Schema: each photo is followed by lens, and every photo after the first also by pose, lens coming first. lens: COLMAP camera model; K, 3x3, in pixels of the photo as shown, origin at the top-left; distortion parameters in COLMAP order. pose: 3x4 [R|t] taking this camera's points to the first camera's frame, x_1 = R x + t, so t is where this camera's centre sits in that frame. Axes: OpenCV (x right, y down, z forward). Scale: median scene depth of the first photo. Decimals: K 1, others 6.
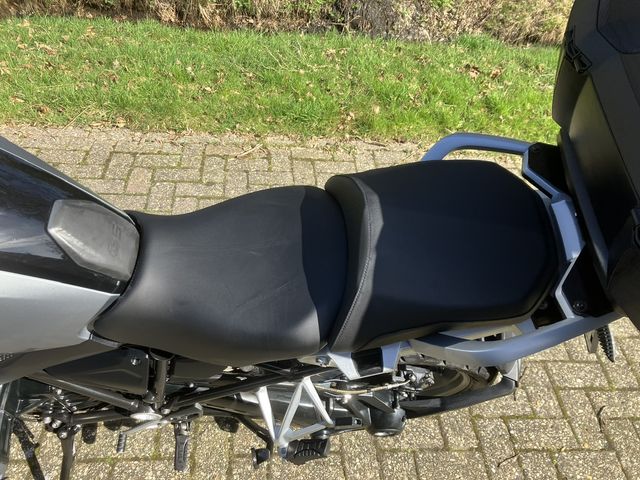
lens RADIAL K [[516.7, 0, 332.5], [0, 516.7, 237.2], [0, 0, 1]] dist [0.003467, 0.009025]
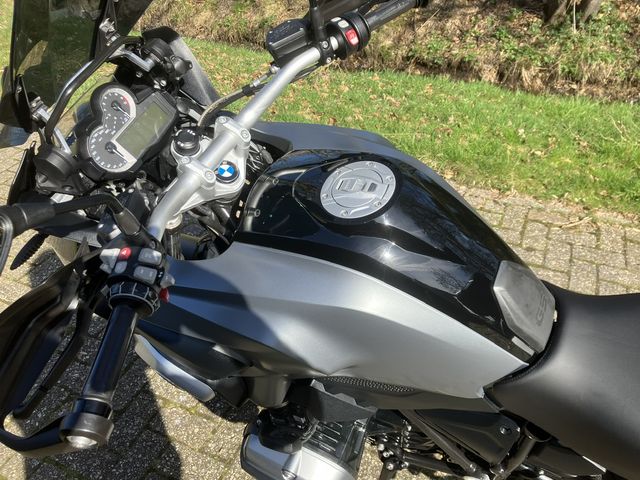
lens RADIAL K [[516.7, 0, 332.5], [0, 516.7, 237.2], [0, 0, 1]] dist [0.003467, 0.009025]
pose [[0.877220, 0.195204, -0.438613, -0.127211], [-0.236577, 0.970742, -0.041123, 0.001692], [0.417752, 0.139839, 0.897735, -0.025066]]
